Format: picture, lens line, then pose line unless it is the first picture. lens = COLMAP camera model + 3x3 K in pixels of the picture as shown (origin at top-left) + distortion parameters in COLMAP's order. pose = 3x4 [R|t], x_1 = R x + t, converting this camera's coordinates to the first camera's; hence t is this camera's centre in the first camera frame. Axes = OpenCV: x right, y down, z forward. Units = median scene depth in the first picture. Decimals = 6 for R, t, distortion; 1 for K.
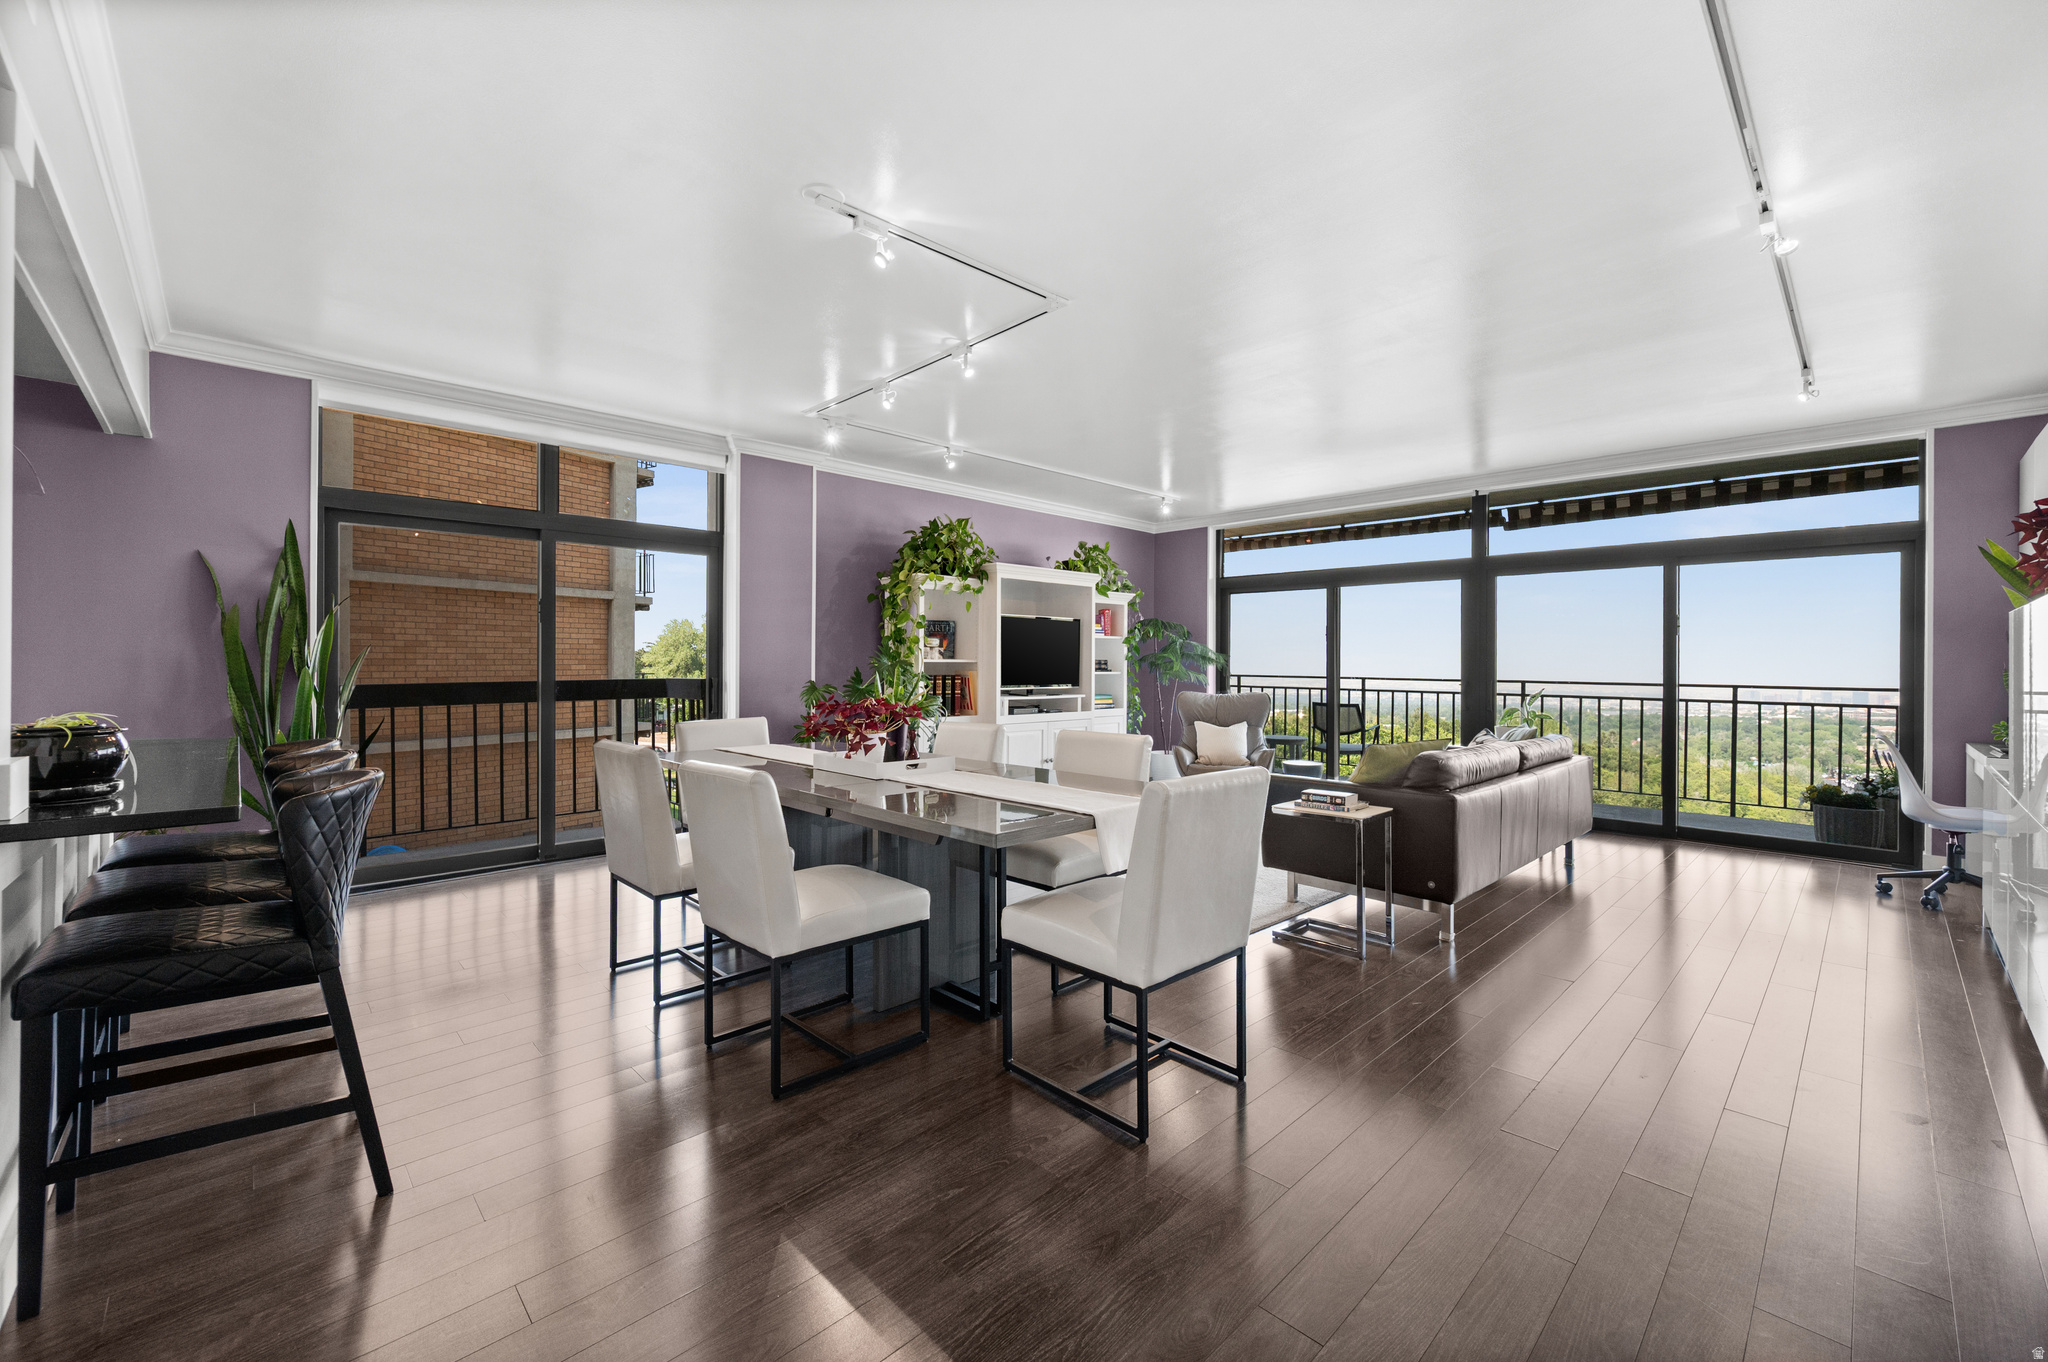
lens RADIAL K [[814.9, 0, 1034.9], [0, 814.9, 651.1], [0, 0, 1]] dist [-0.002842, 0.000487]
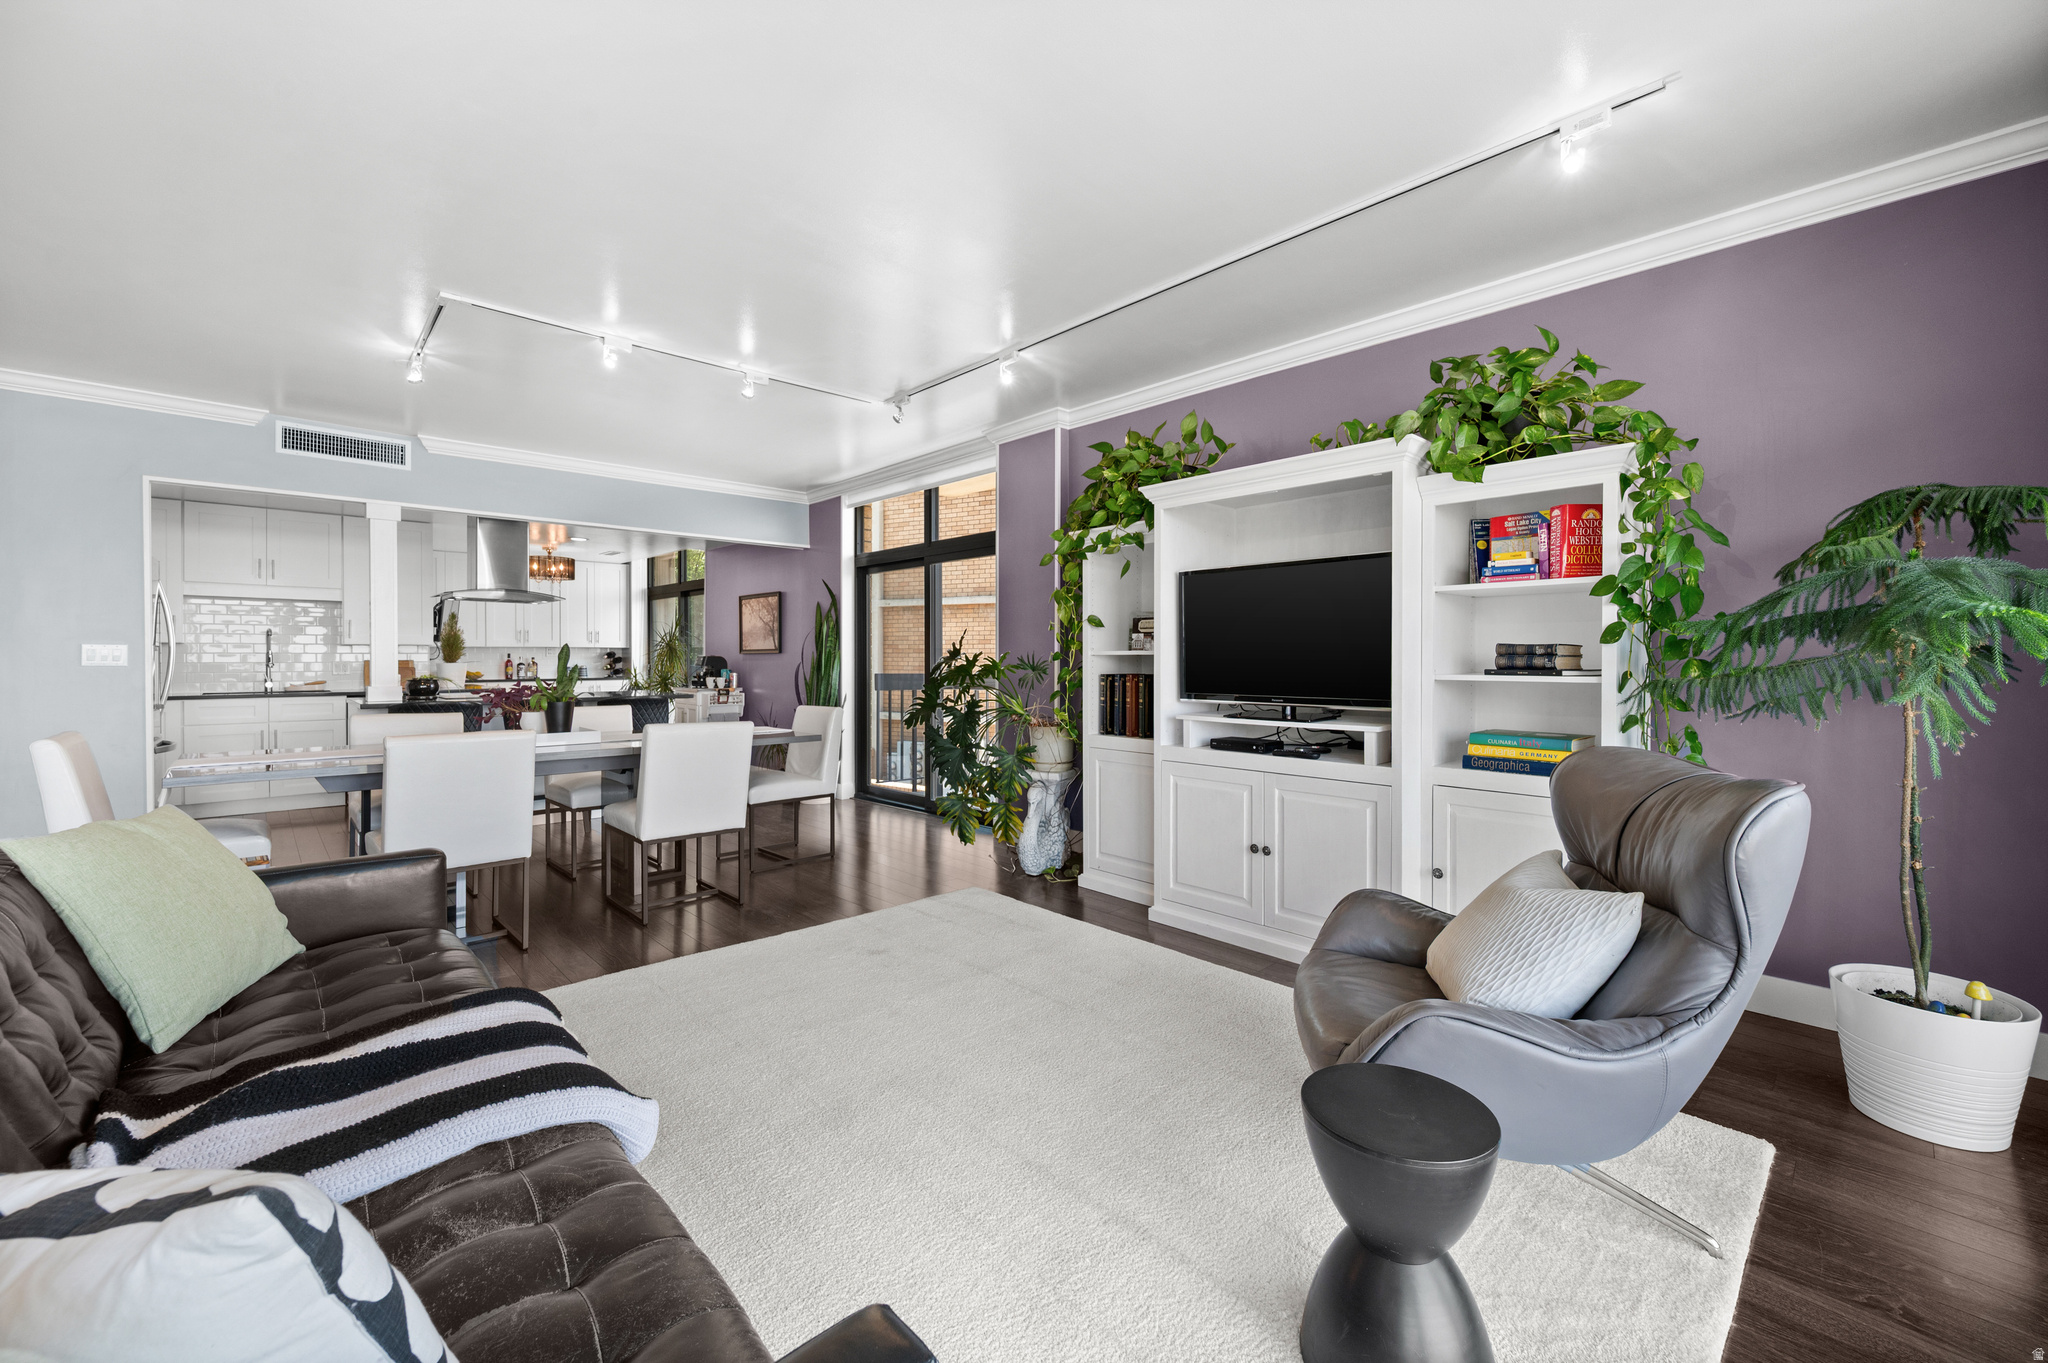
lens RADIAL K [[814.9, 0, 1027.9], [0, 814.9, 663.7], [0, 0, 1]] dist [-0.002842, 0.000487]
pose [[-0.005853, 0.000024, -0.999983, 0.530022], [0.013045, 0.999915, -0.000052, 0.018896], [0.999898, -0.013045, -0.005852, 0.882884]]
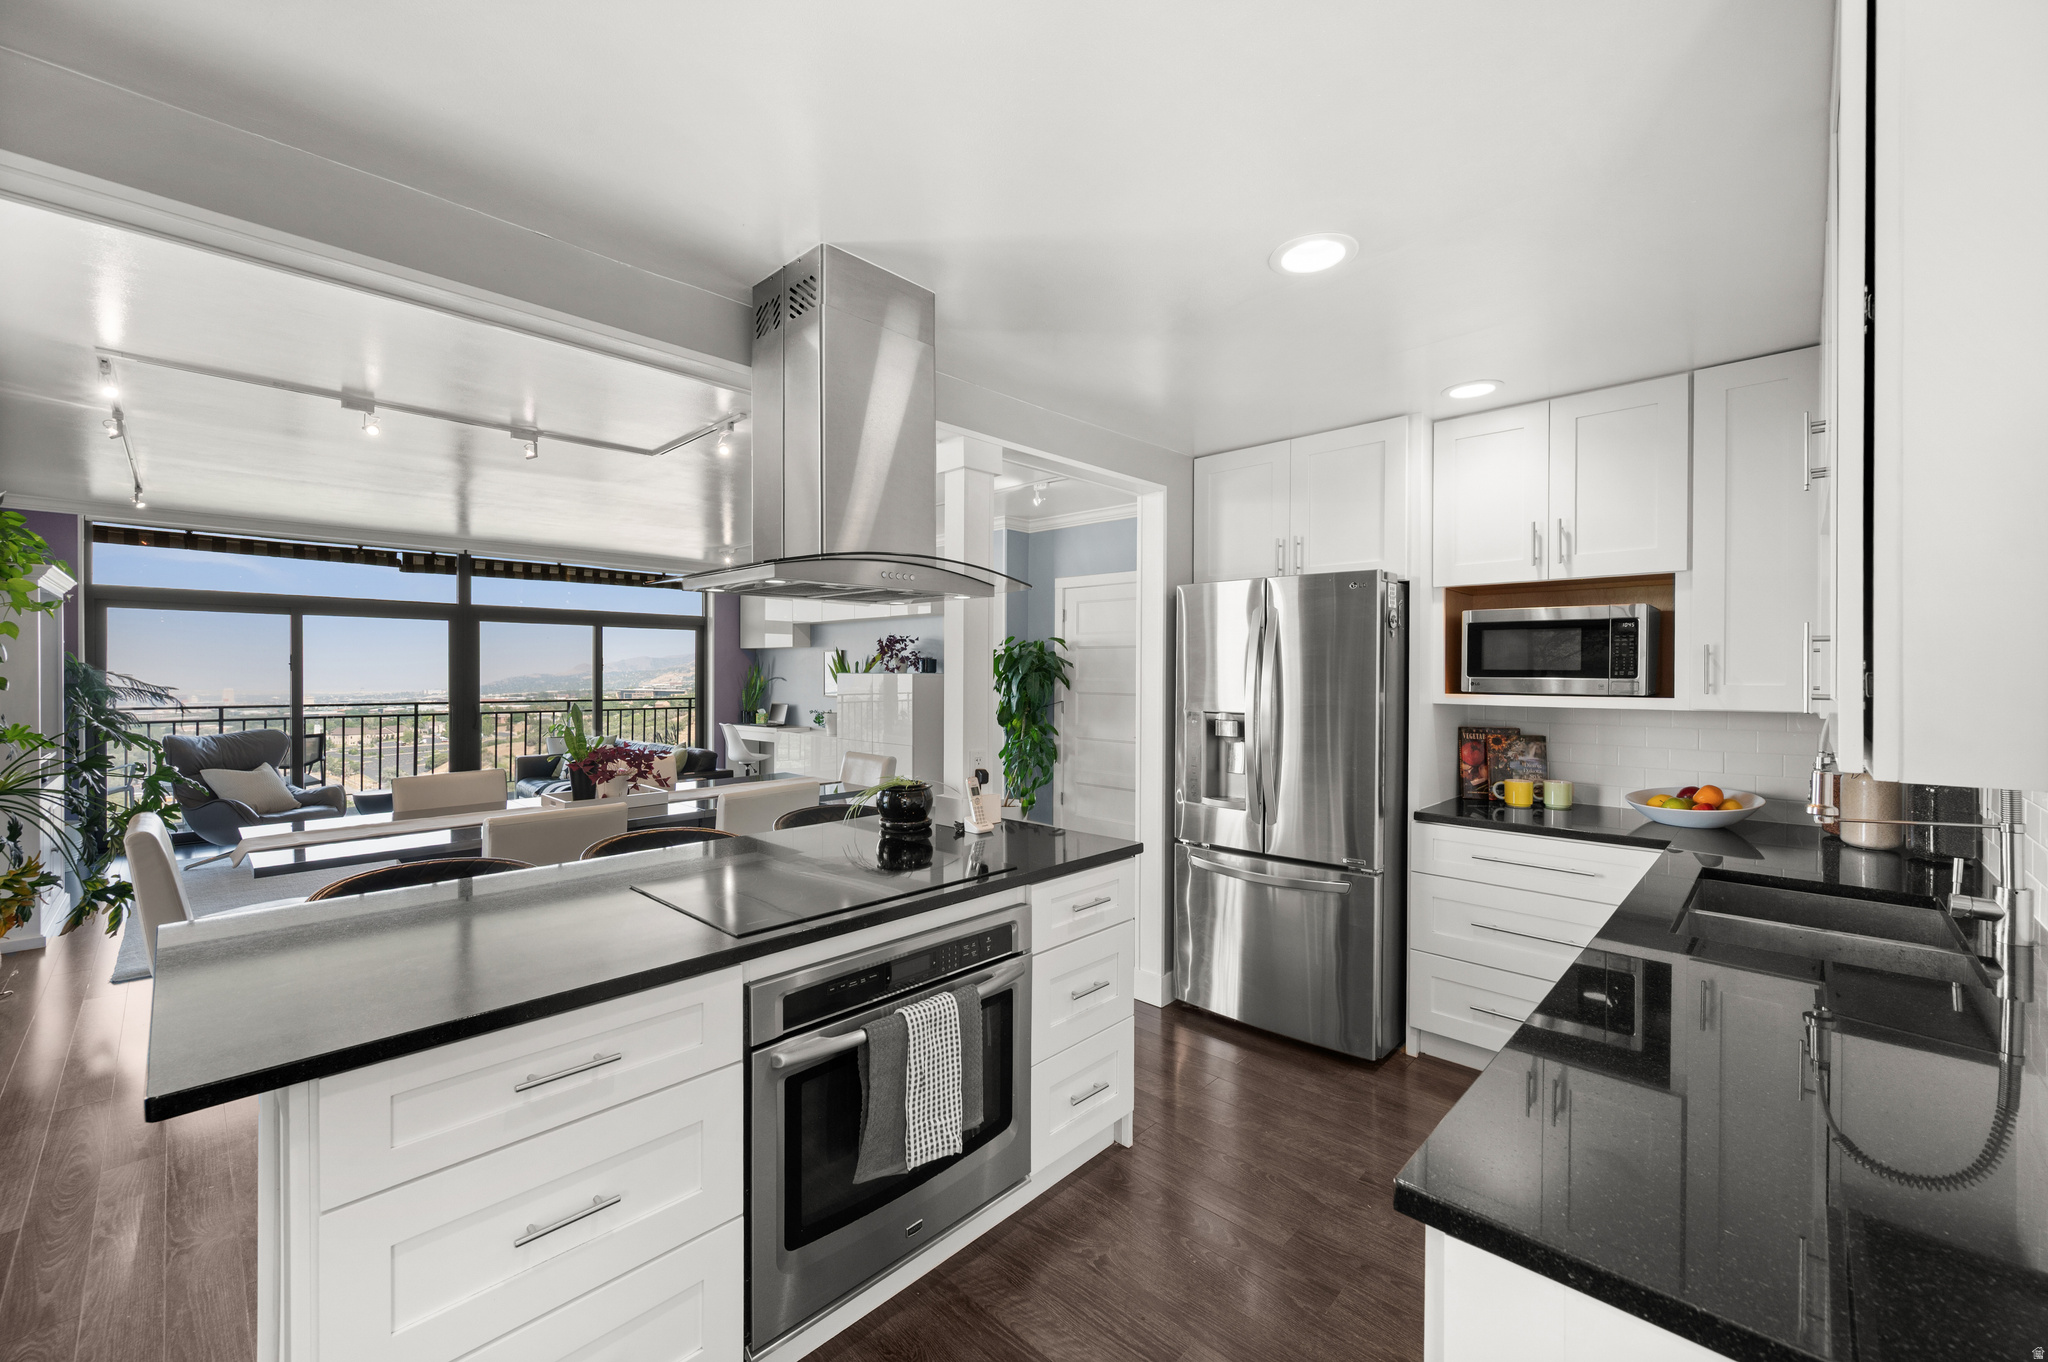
lens RADIAL K [[814.9, 0, 1032.4], [0, 814.9, 680.2], [0, 0, 1]] dist [-0.002842, 0.000487]
pose [[-0.047894, -0.018441, 0.998682, -0.725859], [-0.014717, 0.999734, 0.017755, -0.035384], [-0.998744, -0.013847, -0.048153, 0.212680]]
